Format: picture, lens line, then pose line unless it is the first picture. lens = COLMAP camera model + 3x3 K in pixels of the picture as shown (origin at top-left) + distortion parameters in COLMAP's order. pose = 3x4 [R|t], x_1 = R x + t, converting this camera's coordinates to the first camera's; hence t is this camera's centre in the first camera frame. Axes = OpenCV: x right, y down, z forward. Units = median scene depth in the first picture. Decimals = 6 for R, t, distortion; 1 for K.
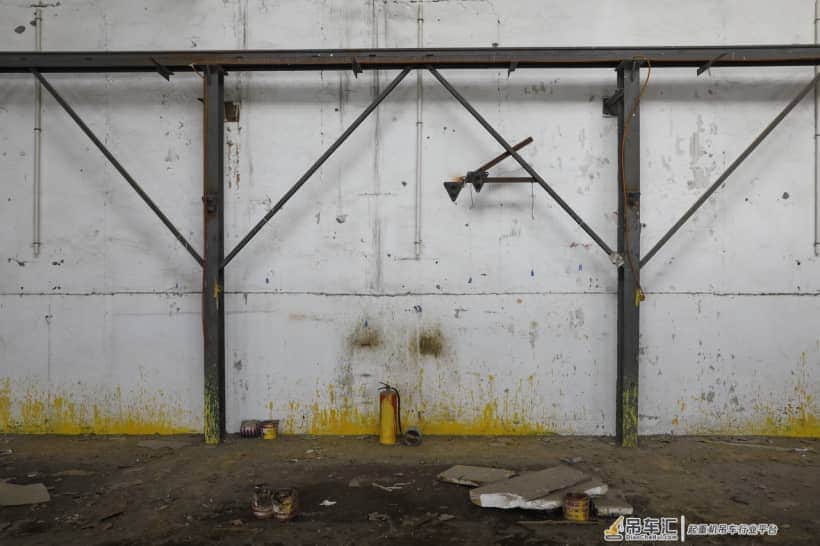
lens RADIAL K [[735.3, 0, 410.7], [0, 735.3, 277.6], [0, 0, 1]] dist [-0.010091, 0.029667]
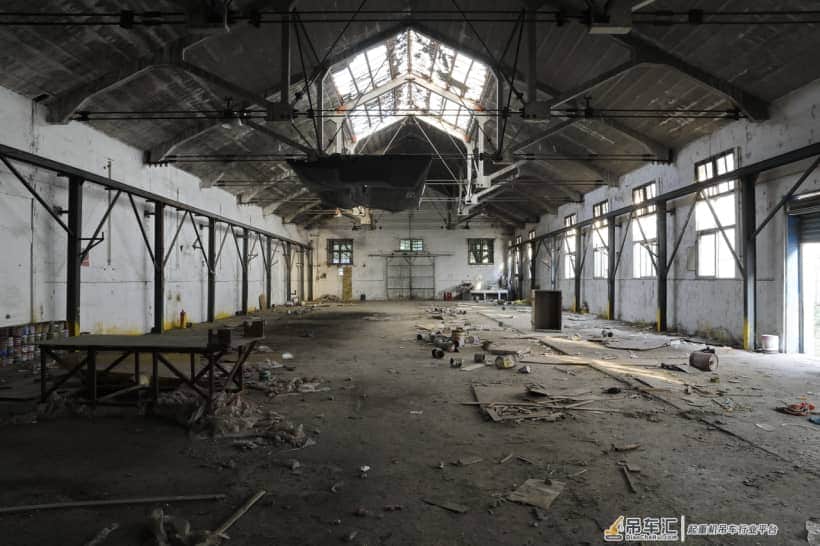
lens RADIAL K [[558.2, 0, 409.5], [0, 558.2, 273.2], [0, 0, 1]] dist [0.010816, 0.000397]
pose [[-0.024665, 0.006979, 0.999671, -2.314400], [0.000135, 0.999976, -0.006977, 0.006418], [-0.999696, -0.000037, -0.024666, 0.088247]]
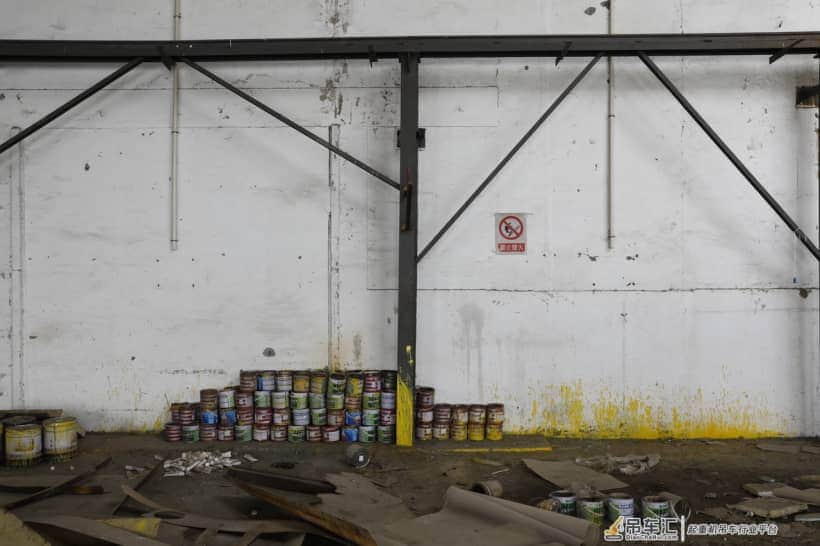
lens RADIAL K [[755.4, 0, 410.1], [0, 755.4, 275.5], [0, 0, 1]] dist [-0.006185, 0.000000]
pose [[0.999959, -0.005286, 0.007295, -0.773523], [0.005259, 0.999980, 0.003650, -0.002001], [-0.007314, -0.003611, 0.999967, 0.031432]]
